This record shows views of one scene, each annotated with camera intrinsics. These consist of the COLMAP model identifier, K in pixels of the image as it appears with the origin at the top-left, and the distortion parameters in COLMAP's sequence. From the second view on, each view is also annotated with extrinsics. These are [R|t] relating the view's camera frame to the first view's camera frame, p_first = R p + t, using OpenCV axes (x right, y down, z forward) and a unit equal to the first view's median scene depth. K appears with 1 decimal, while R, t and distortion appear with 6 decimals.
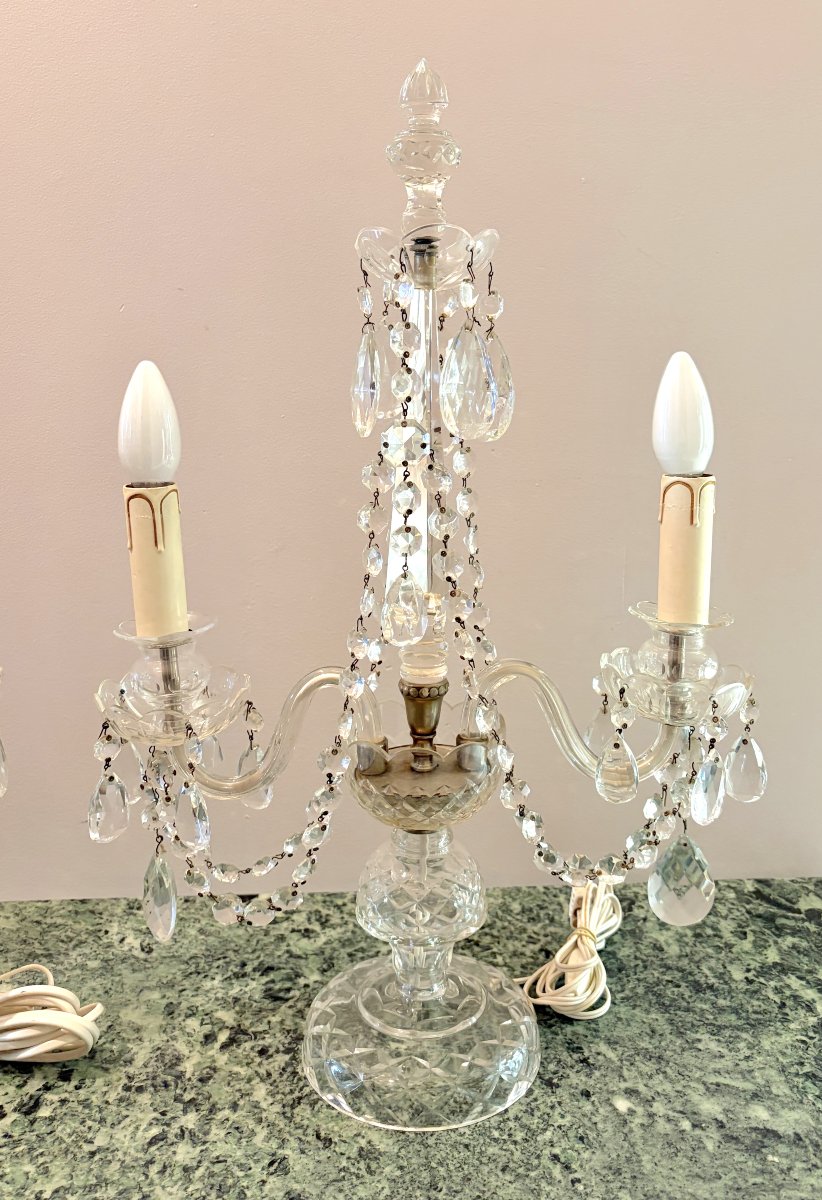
lens RADIAL K [[1014.4, 0, 437.8], [0, 1014.4, 549.2], [0, 0, 1]] dist [0.003312, 0.002840]
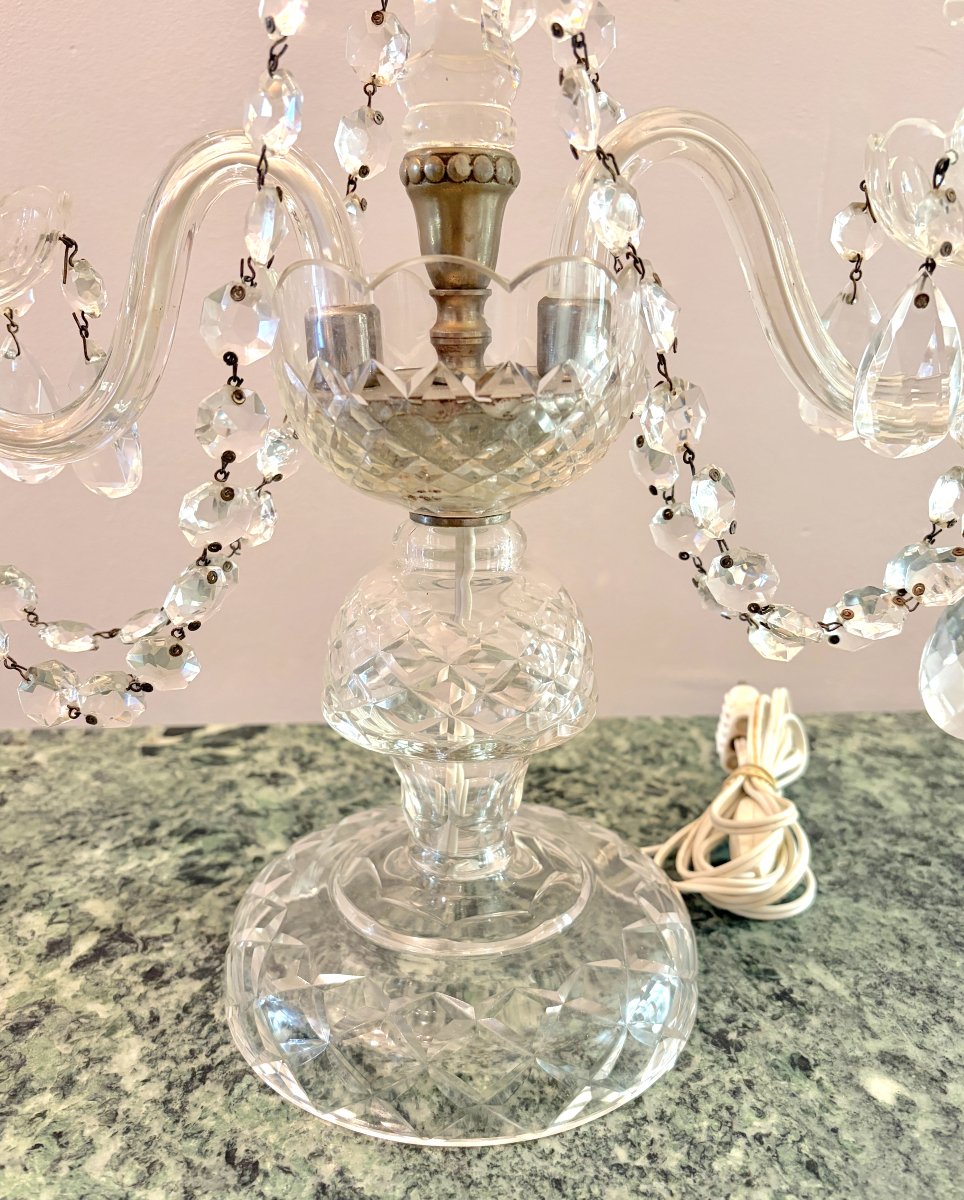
lens RADIAL K [[1016.5, 0, 471.3], [0, 1016.5, 629.0], [0, 0, 1]] dist [-0.015353, 0.001051]
pose [[0.999746, -0.000053, -0.022537, 0.000293], [0.003563, 0.987794, 0.155725, 0.259318], [0.022253, -0.155765, 0.987543, 0.559481]]
